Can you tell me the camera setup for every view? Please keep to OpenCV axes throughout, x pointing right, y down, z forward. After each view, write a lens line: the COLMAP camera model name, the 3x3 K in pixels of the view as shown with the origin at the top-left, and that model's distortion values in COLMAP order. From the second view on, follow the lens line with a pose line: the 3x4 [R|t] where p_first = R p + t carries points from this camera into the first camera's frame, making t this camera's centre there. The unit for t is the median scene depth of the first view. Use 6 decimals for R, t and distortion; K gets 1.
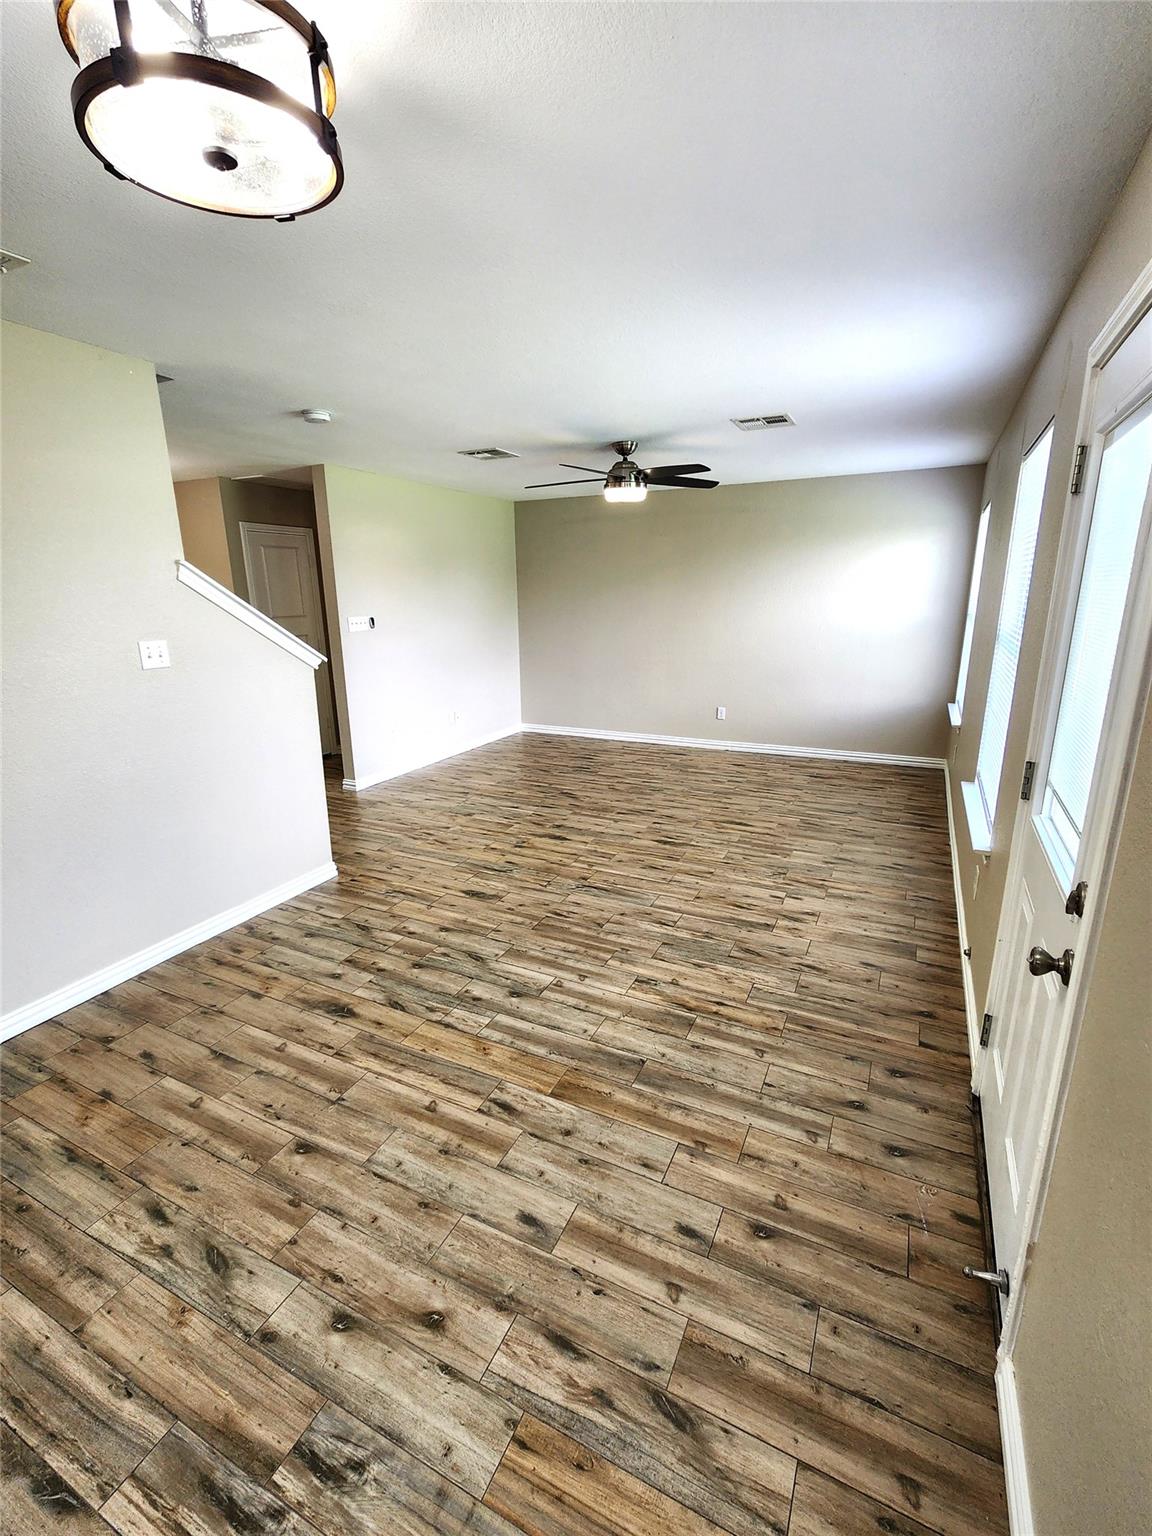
lens RADIAL K [[675.1, 0, 584.4], [0, 675.1, 768.4], [0, 0, 1]] dist [0.003163, -0.000312]
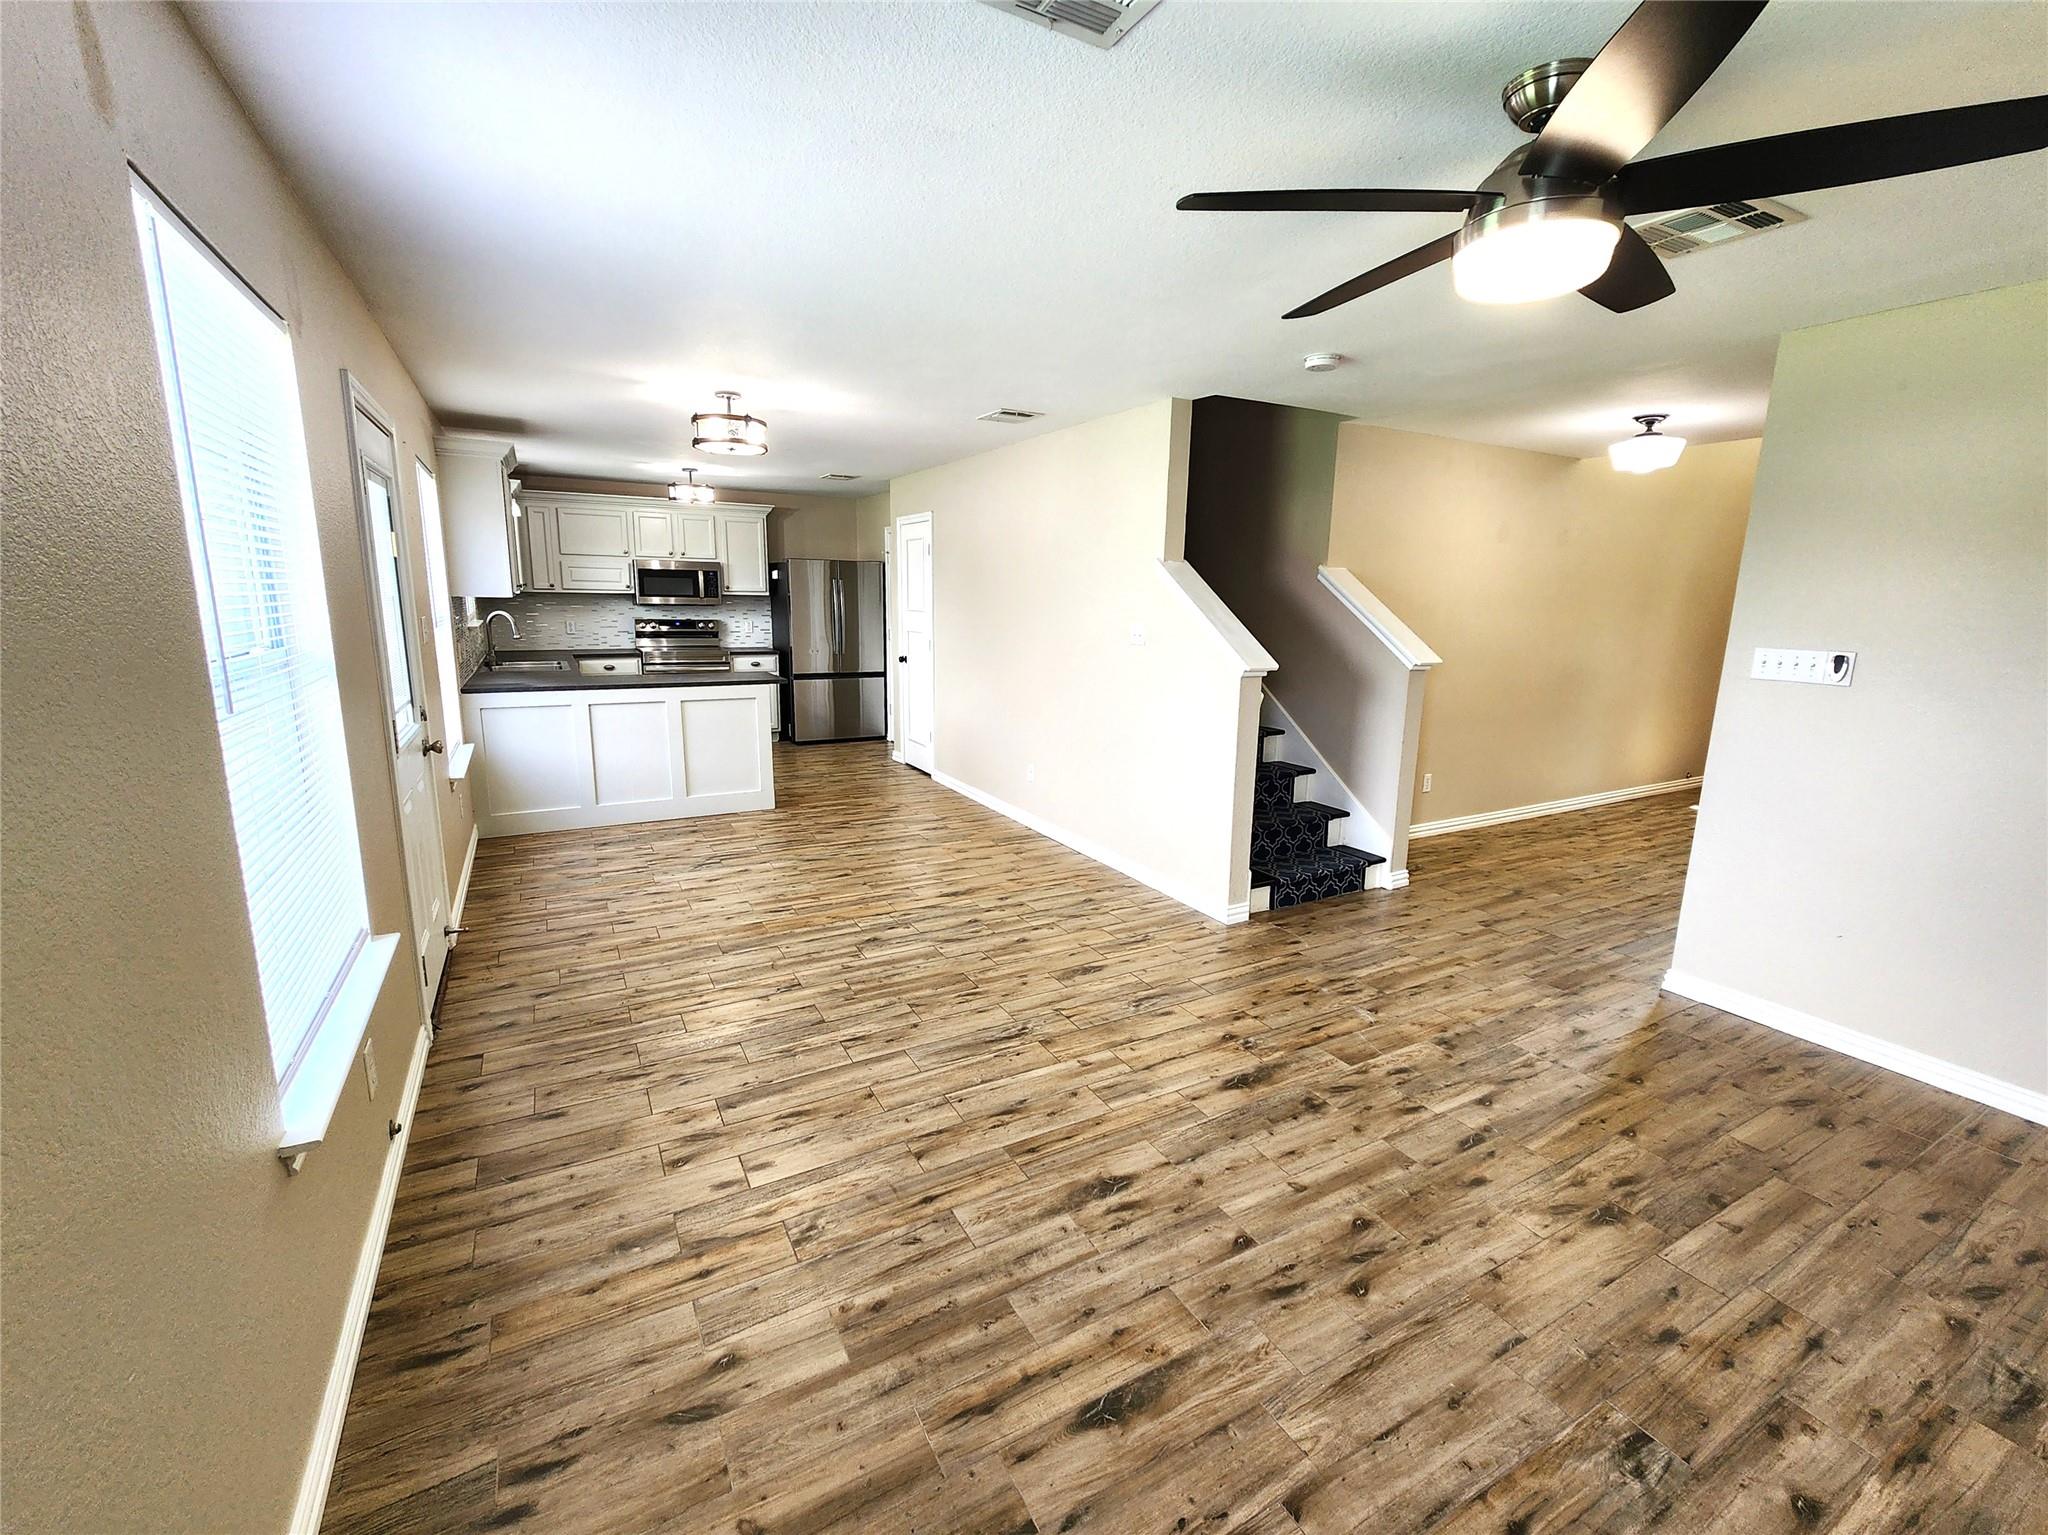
lens RADIAL K [[869.1, 0, 1024.0], [0, 869.1, 767.5], [0, 0, 1]] dist [0.001536, -0.000336]
pose [[-0.578480, 0.163831, -0.799075, 0.712377], [-0.220914, 0.911545, 0.346818, -0.396012], [0.785212, 0.377154, -0.491118, 1.507018]]
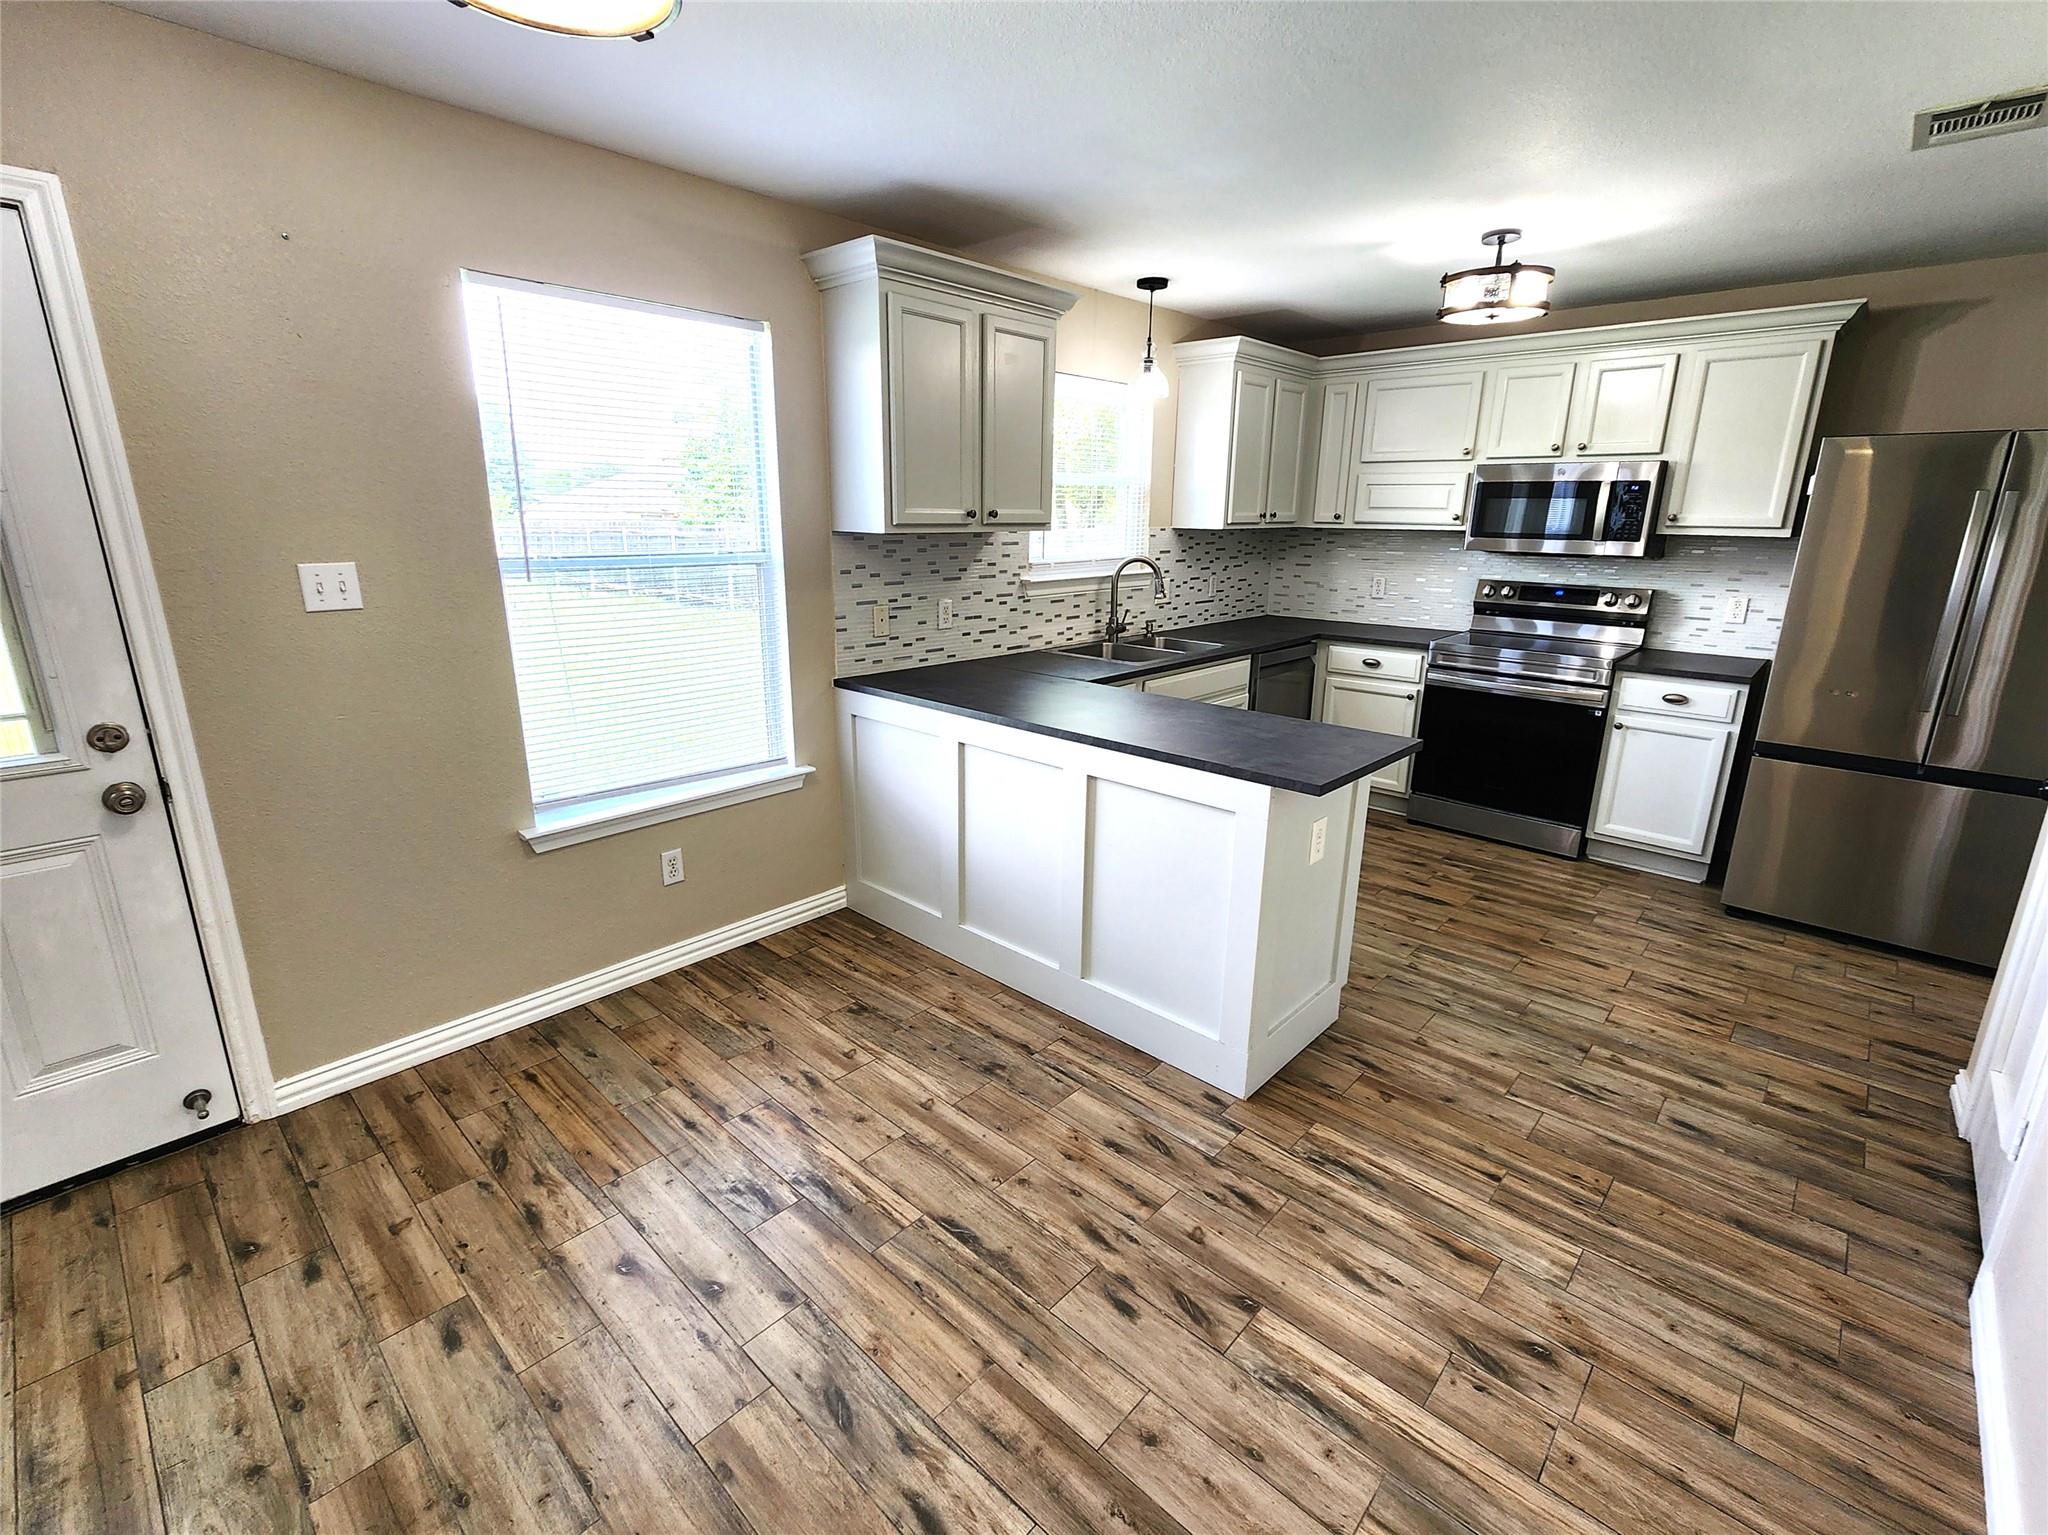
lens RADIAL K [[913.7, 0, 1015.7], [0, 913.7, 757.0], [0, 0, 1]] dist [0.001826, 0.000065]
pose [[-0.955561, -0.074424, 0.285245, -0.486917], [0.077229, 0.870614, 0.485868, -0.168514], [-0.284498, 0.486305, -0.826177, 0.725802]]
